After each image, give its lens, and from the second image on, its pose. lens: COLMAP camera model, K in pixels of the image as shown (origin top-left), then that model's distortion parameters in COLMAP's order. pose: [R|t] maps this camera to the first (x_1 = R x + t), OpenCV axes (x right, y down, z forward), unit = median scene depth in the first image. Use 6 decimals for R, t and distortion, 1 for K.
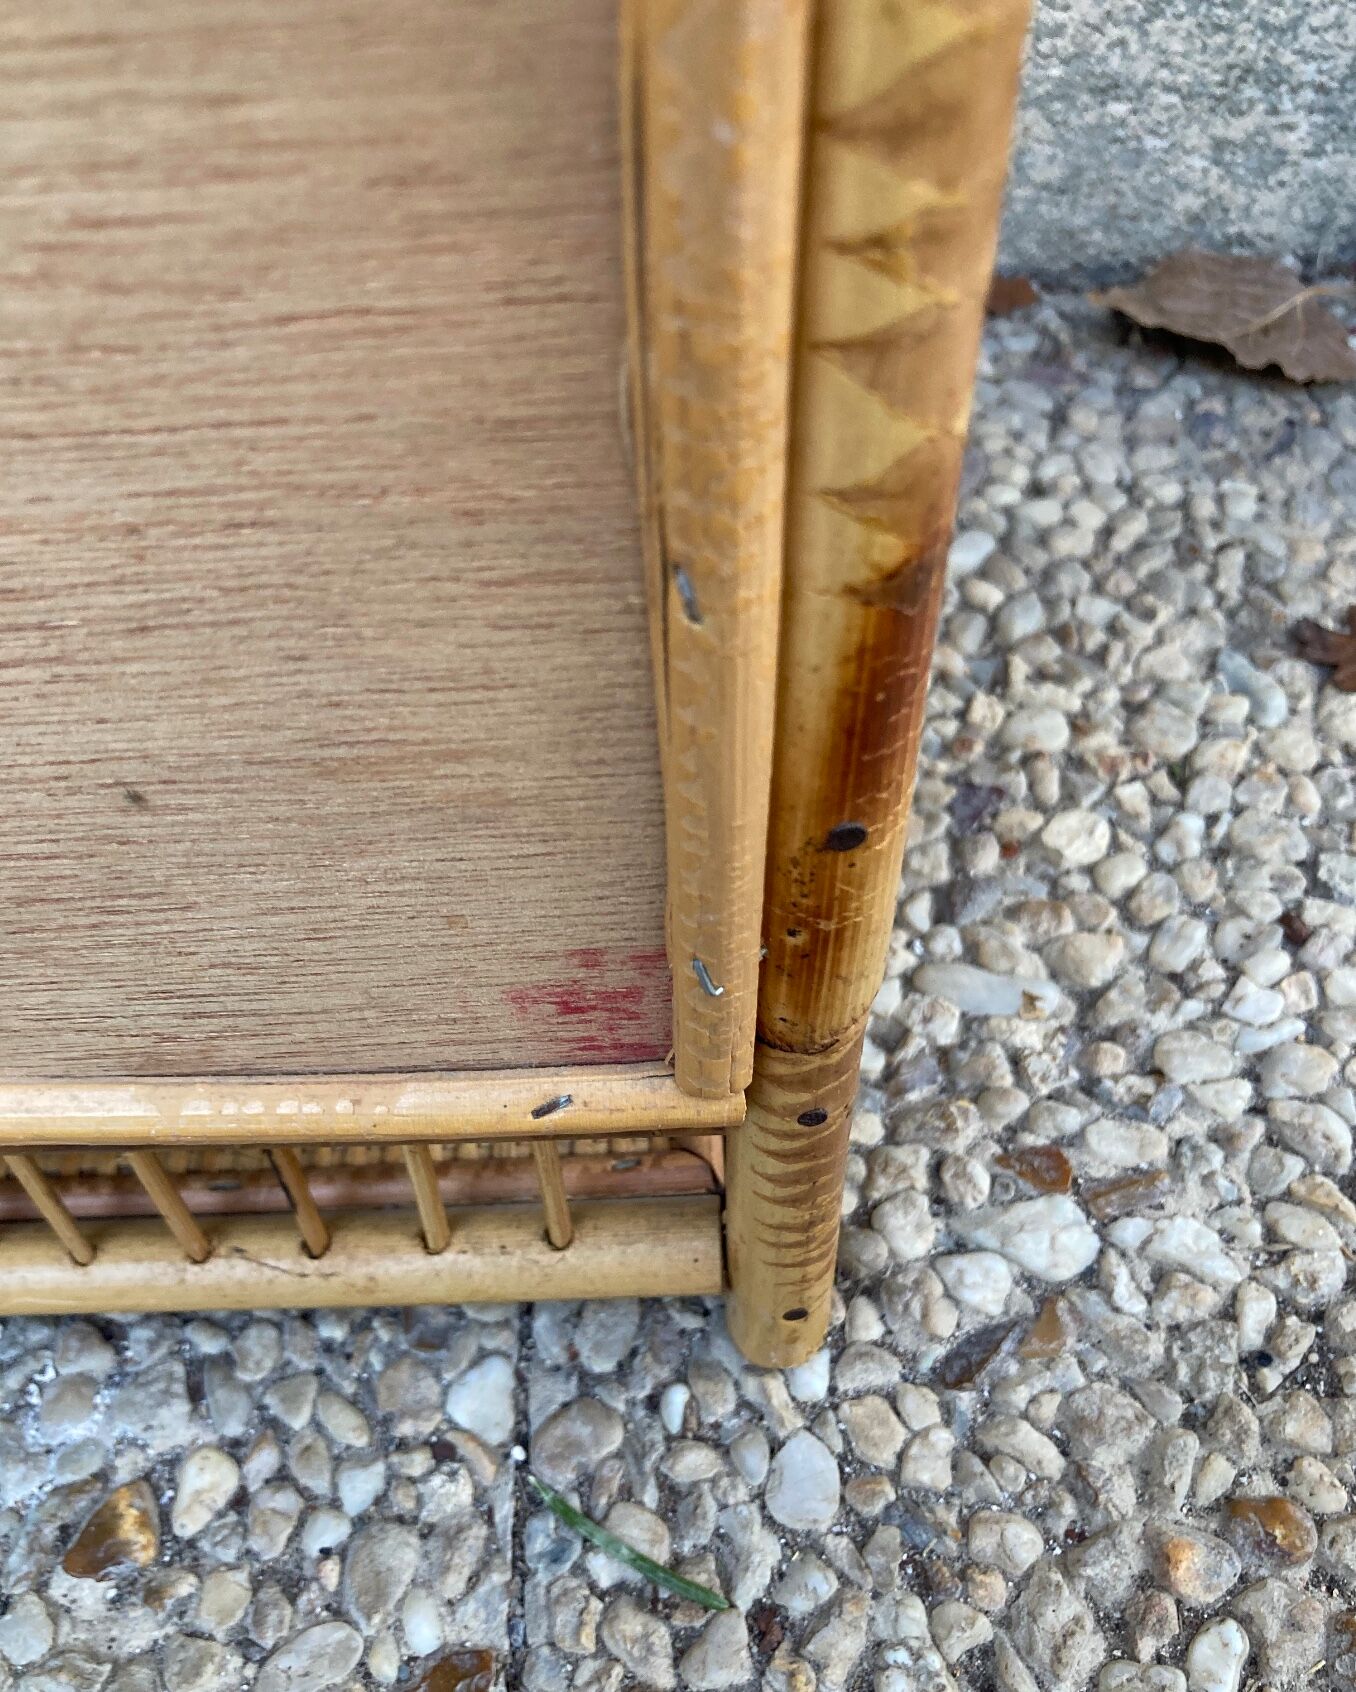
lens RADIAL K [[1482.1, 0, 678.9], [0, 1482.1, 973.1], [0, 0, 1]] dist [-0.023338, -0.022816]
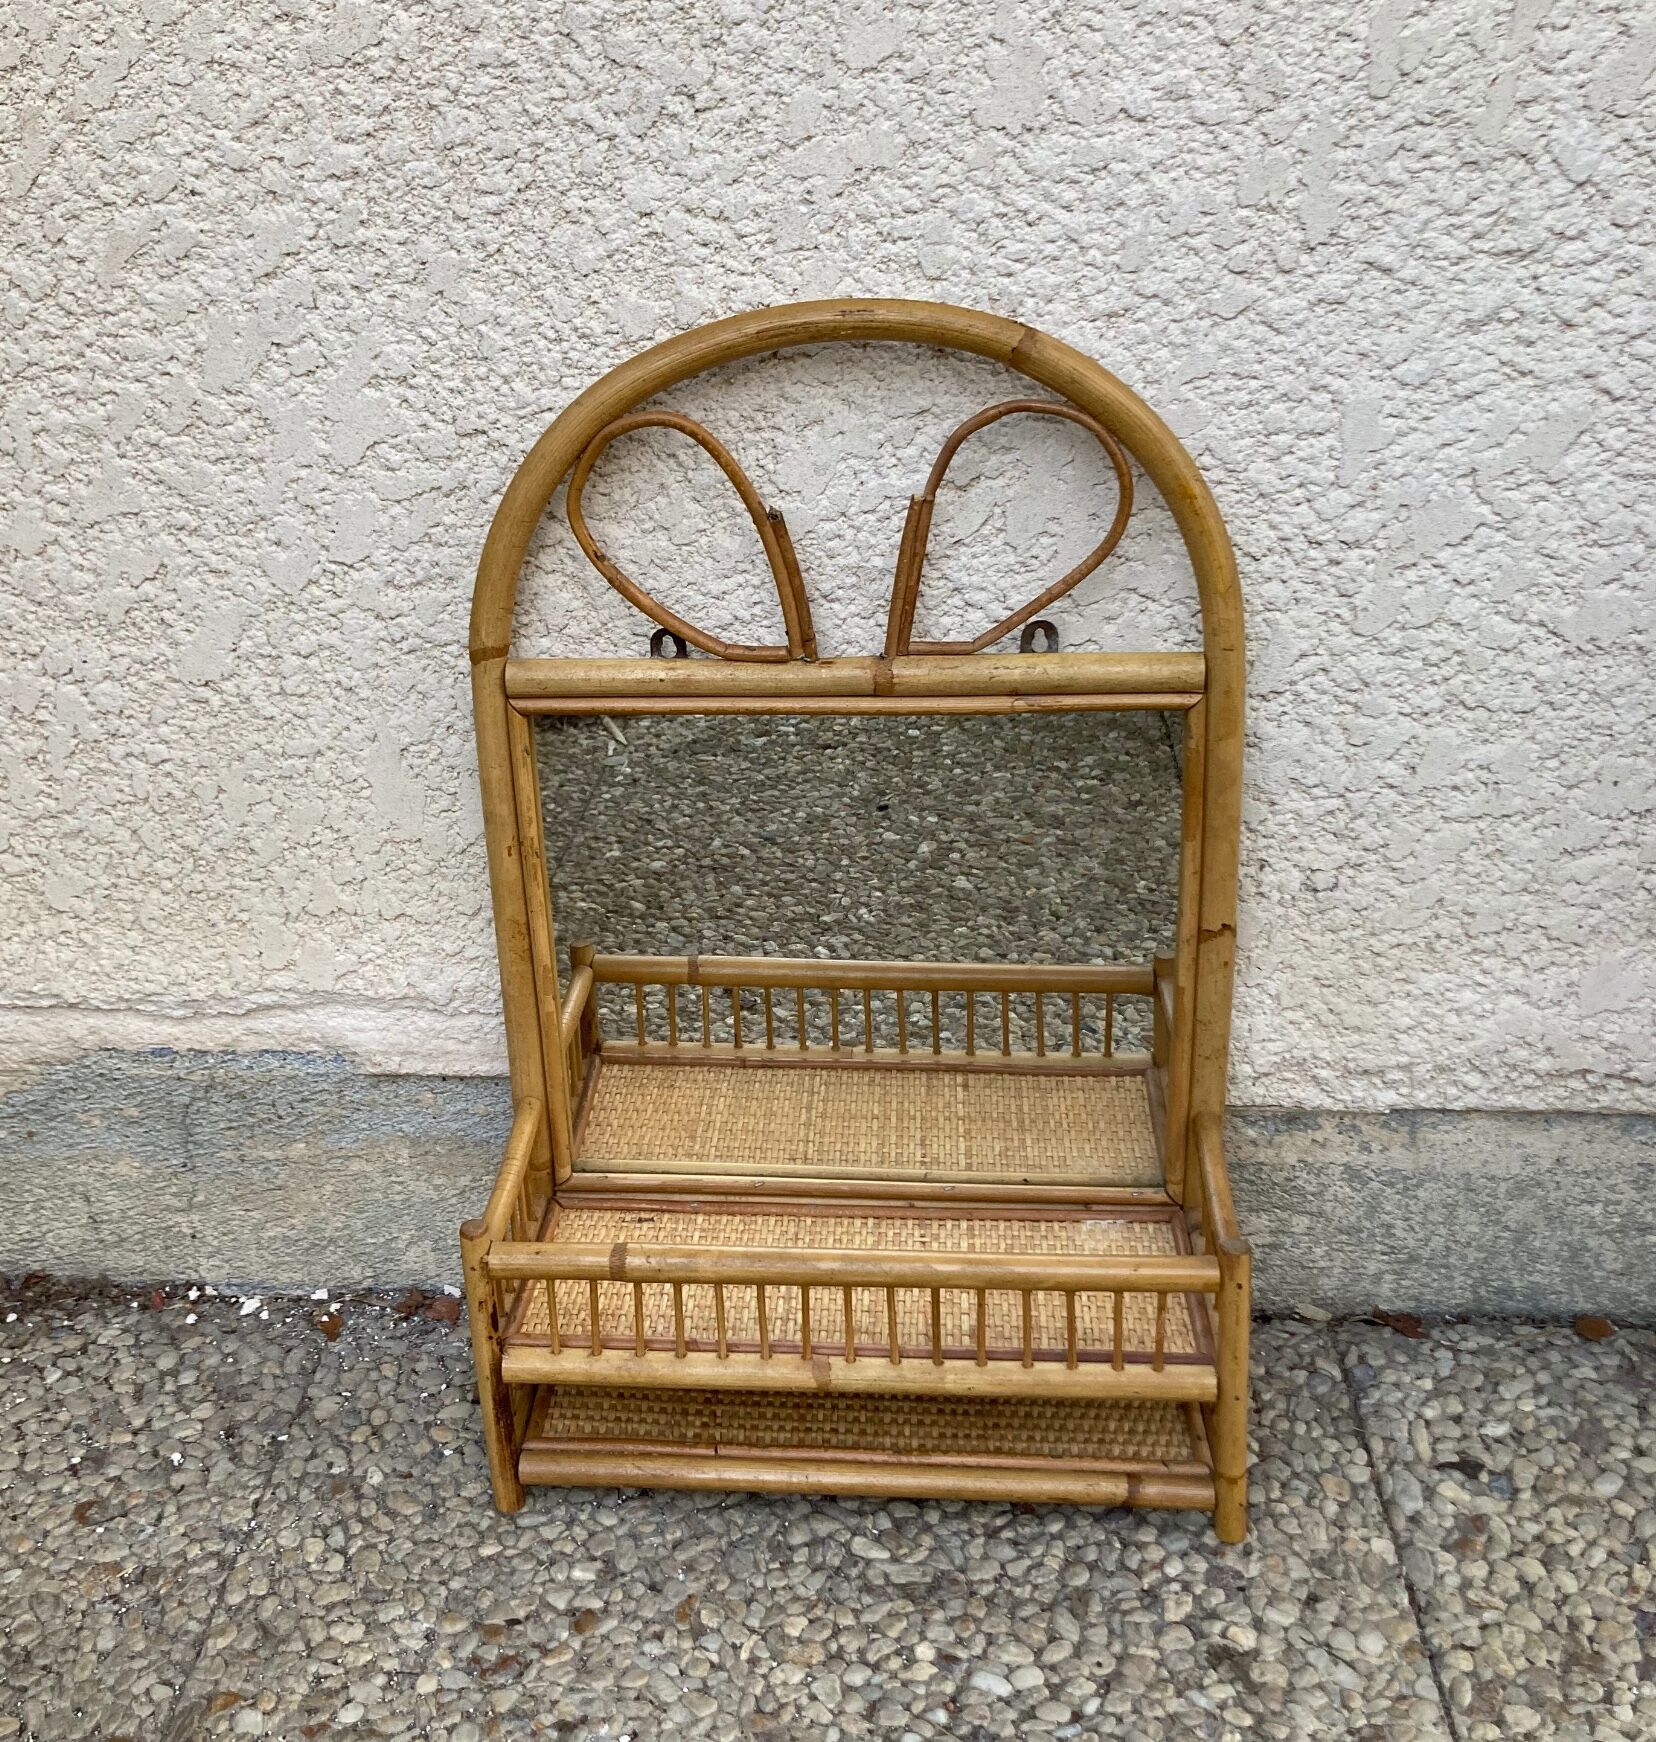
lens RADIAL K [[2023.4, 0, 735.9], [0, 2023.4, 835.9], [0, 0, 1]] dist [0.003200, 0.000000]
pose [[0.993949, 0.043569, -0.100828, -0.863683], [-0.088740, 0.859489, -0.503393, 0.504450], [0.064728, 0.509295, 0.858155, -2.145478]]
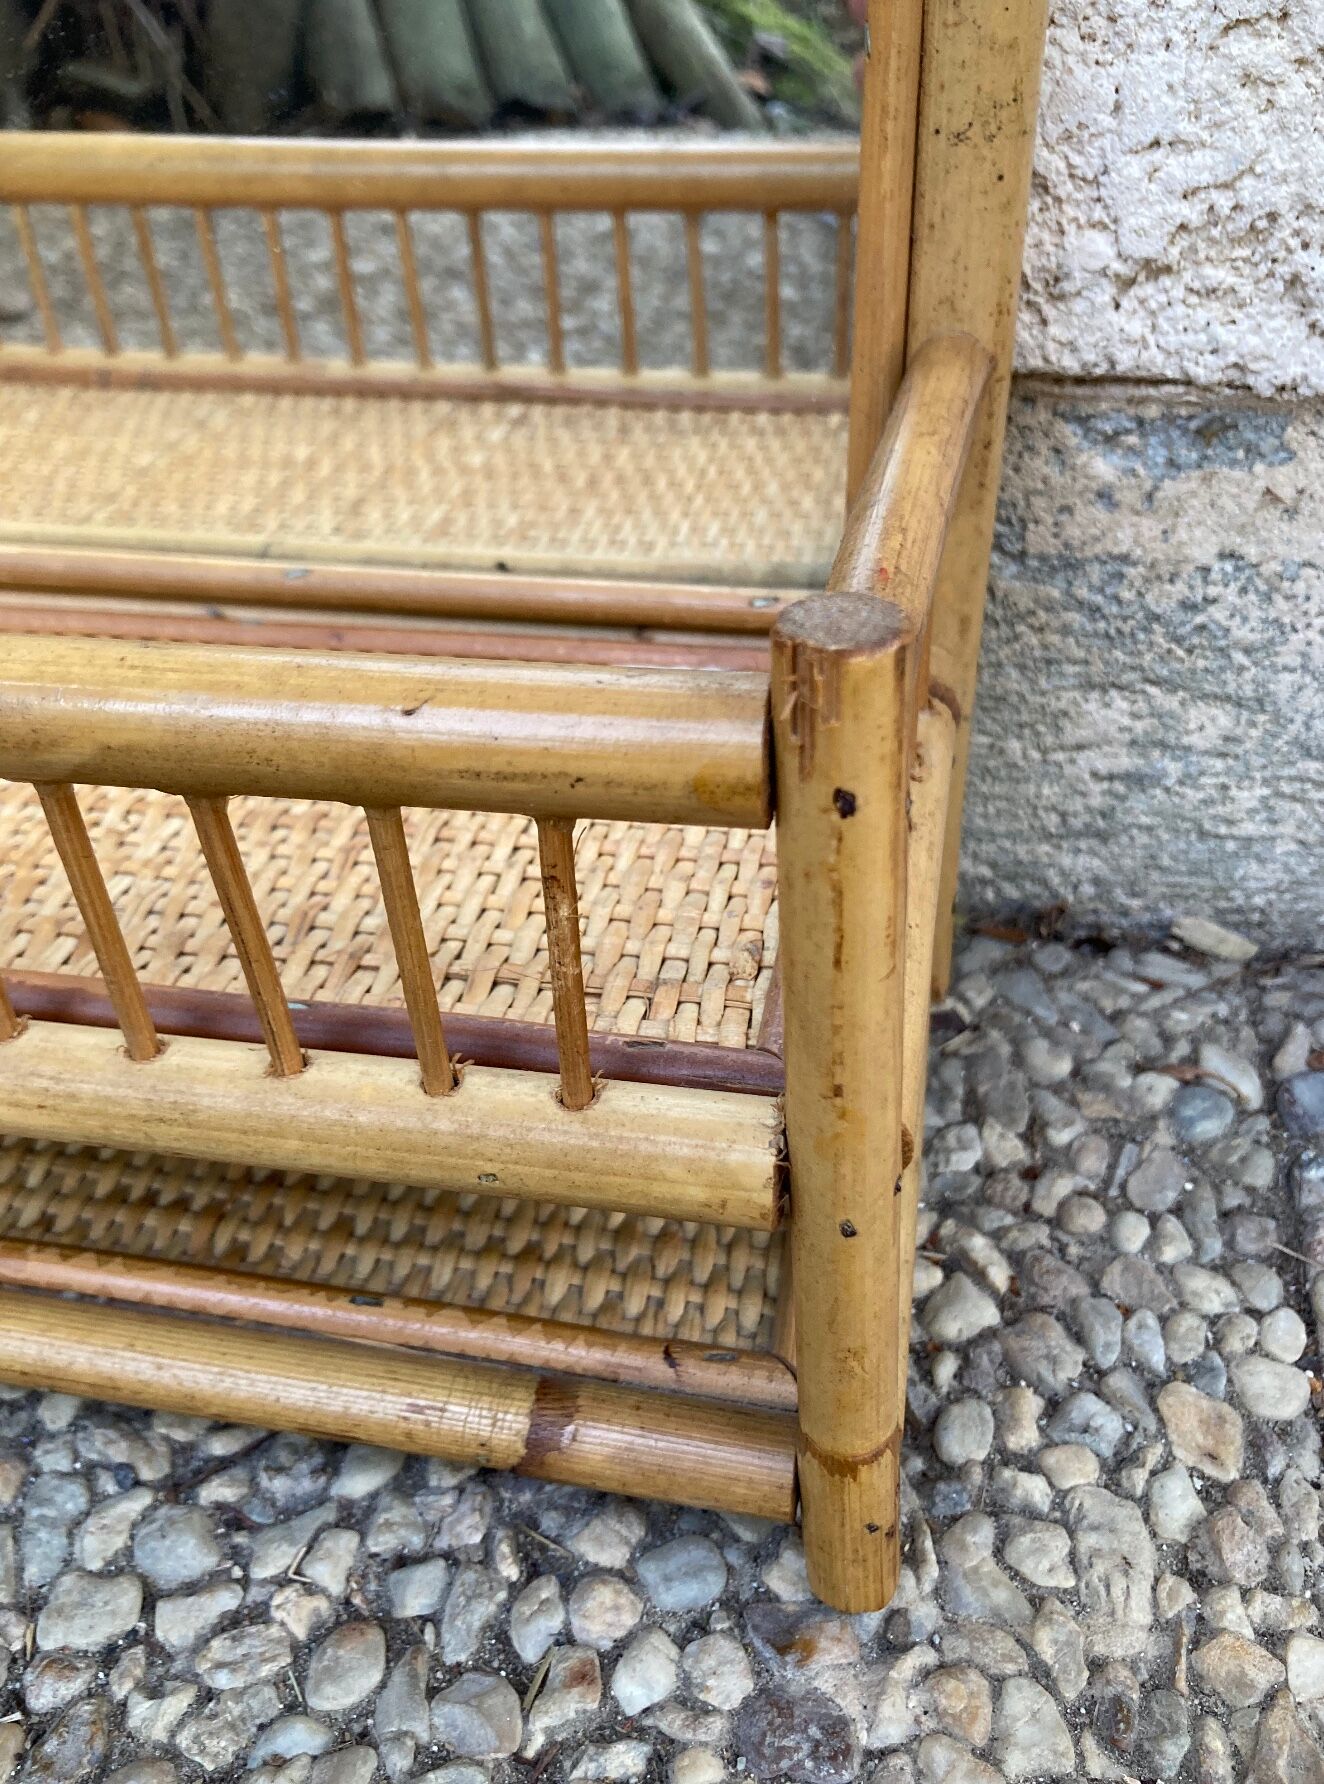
lens RADIAL K [[1537.7, 0, 662.8], [0, 1537.7, 890.3], [0, 0, 1]] dist [-0.004884, 0.013430]
pose [[0.974742, 0.130554, -0.181202, -0.361924], [-0.179594, 0.940492, -0.288479, -0.307188], [0.132758, 0.313735, 0.940184, 0.318985]]
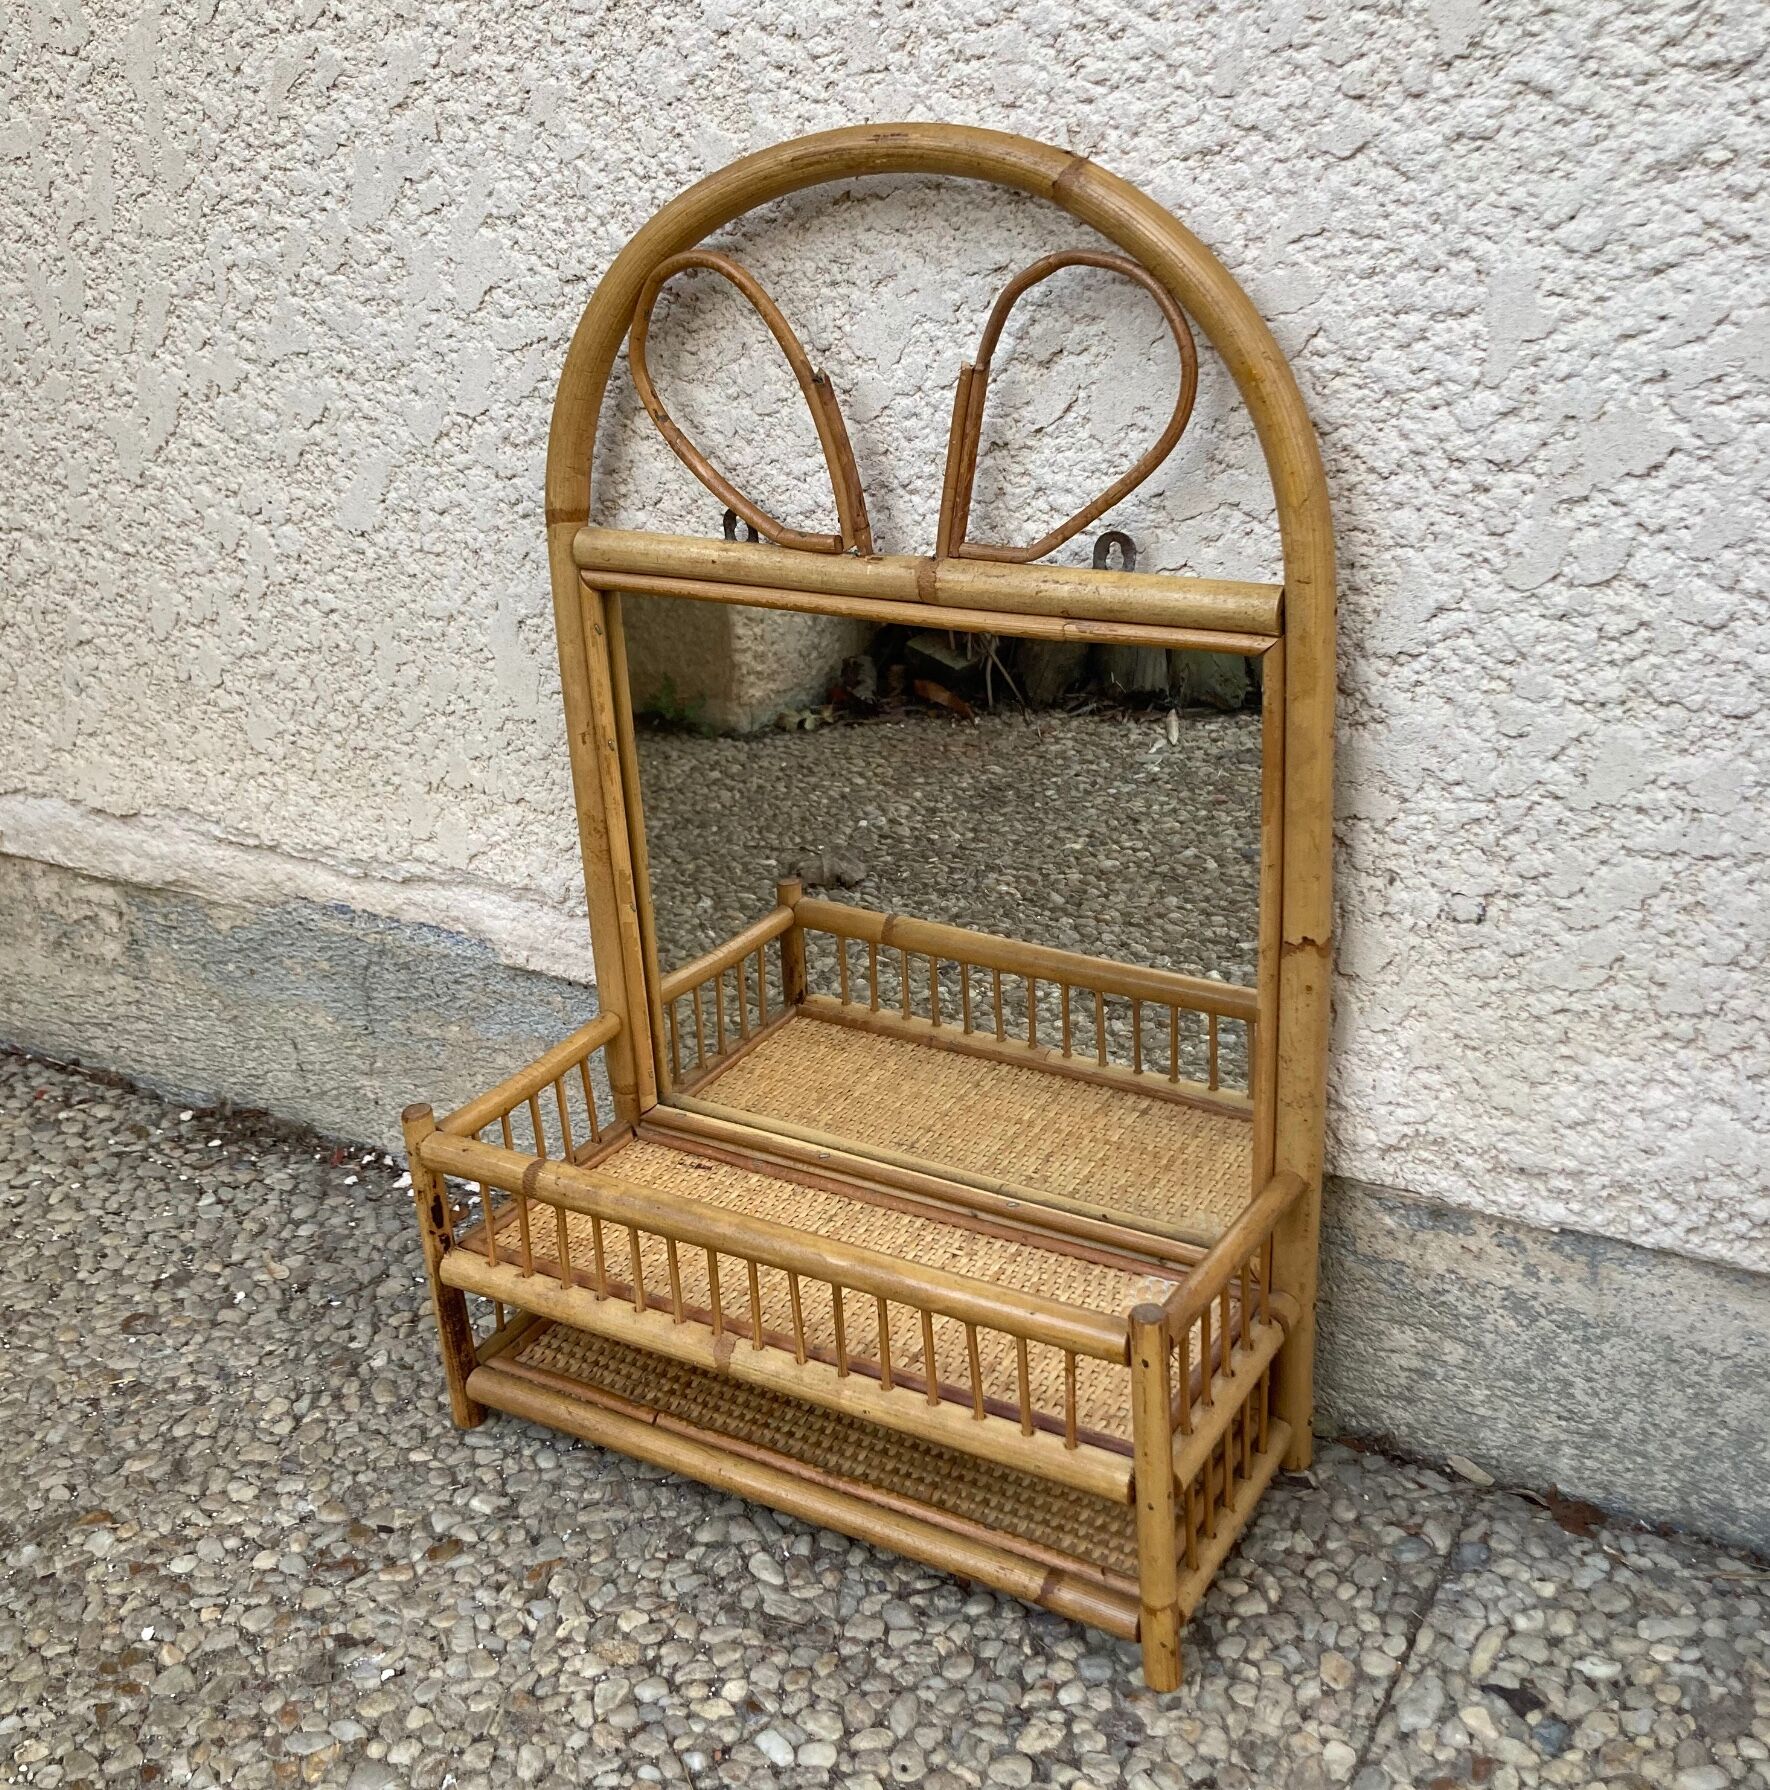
lens RADIAL K [[2015.7, 0, 896.8], [0, 2015.7, 888.3], [0, 0, 1]] dist [0.006279, 0.000000]
pose [[0.856045, 0.194746, -0.478811, 0.373421], [-0.412315, 0.815921, -0.405302, 0.133312], [0.311741, 0.544378, 0.778762, -1.443644]]
